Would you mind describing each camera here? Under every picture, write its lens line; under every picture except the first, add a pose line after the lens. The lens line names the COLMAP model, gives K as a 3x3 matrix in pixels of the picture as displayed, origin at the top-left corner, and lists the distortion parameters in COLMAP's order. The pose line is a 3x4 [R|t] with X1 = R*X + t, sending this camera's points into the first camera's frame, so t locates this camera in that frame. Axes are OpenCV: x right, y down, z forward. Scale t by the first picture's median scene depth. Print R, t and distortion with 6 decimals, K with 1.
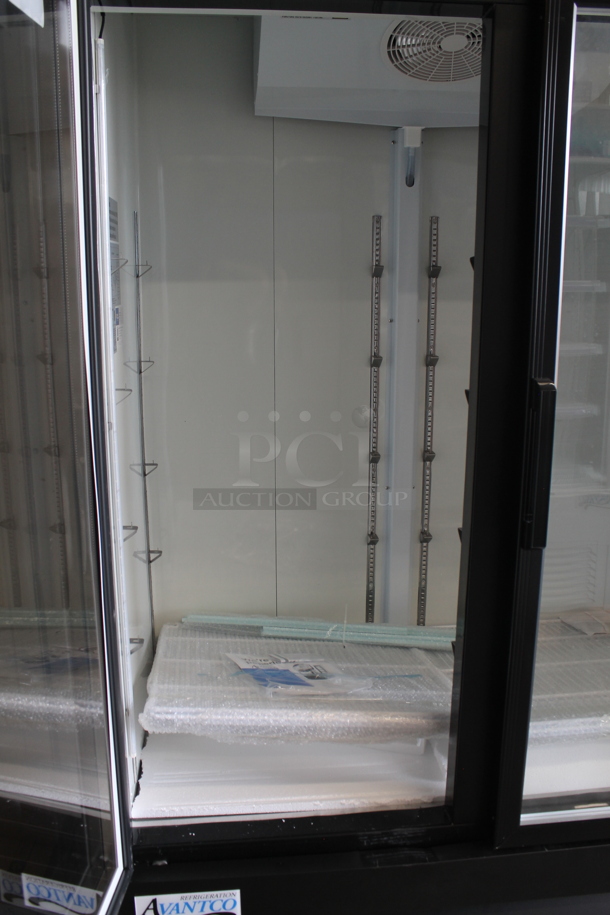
lens RADIAL K [[786.5, 0, 298.3], [0, 786.5, 454.1], [0, 0, 1]] dist [-0.163539, 0.144178]
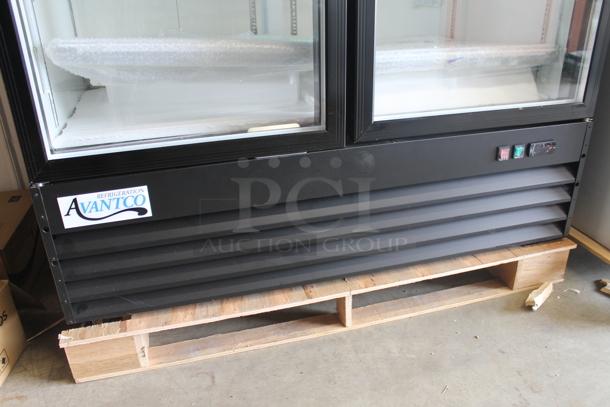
lens RADIAL K [[524.3, 0, 306.6], [0, 524.3, 200.4], [0, 0, 1]] dist [-0.163539, 0.144178]
pose [[0.986409, -0.088987, 0.138126, 0.042078], [0.053978, 0.969490, 0.239116, 0.308500], [-0.155190, -0.228410, 0.961117, 0.127109]]
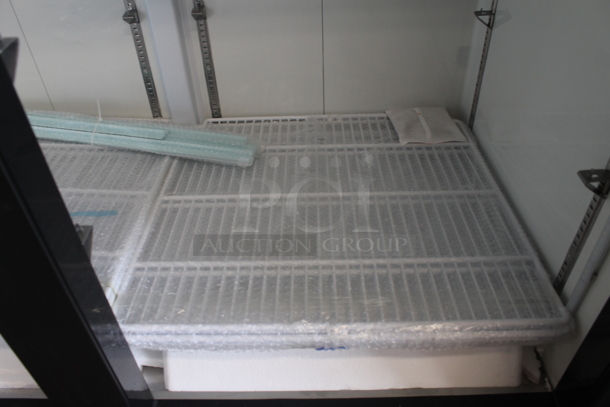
lens RADIAL K [[524.3, 0, 306.0], [0, 524.3, 199.1], [0, 0, 1]] dist [-0.163539, 0.144178]
pose [[0.994388, 0.041067, -0.097502, 0.371589], [0.011099, 0.876010, 0.482165, 0.027430], [0.105214, -0.480541, 0.870638, 0.542945]]
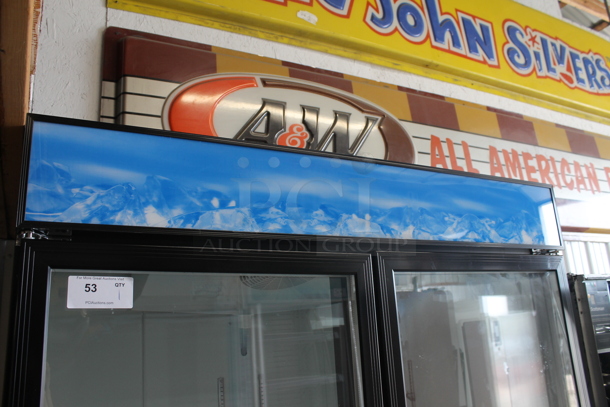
lens RADIAL K [[524.3, 0, 314.7], [0, 524.3, 205.3], [0, 0, 1]] dist [-0.163539, 0.144178]
pose [[0.913484, 0.045495, 0.404323, -0.125499], [0.149321, 0.886904, -0.437156, -0.165636], [-0.378484, 0.459709, 0.803379, 0.088946]]
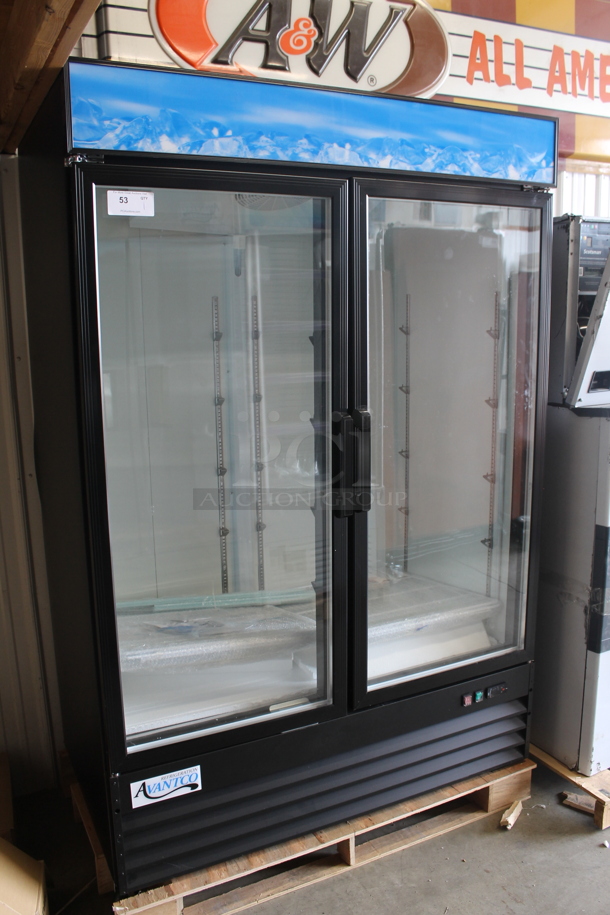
lens RADIAL K [[786.5, 0, 306.7], [0, 786.5, 460.9], [0, 0, 1]] dist [-0.163539, 0.144178]
pose [[0.934787, -0.080264, 0.346021, -0.260713], [0.088628, 0.996029, -0.008389, 0.011756], [-0.343974, 0.038509, 0.938189, -0.368401]]
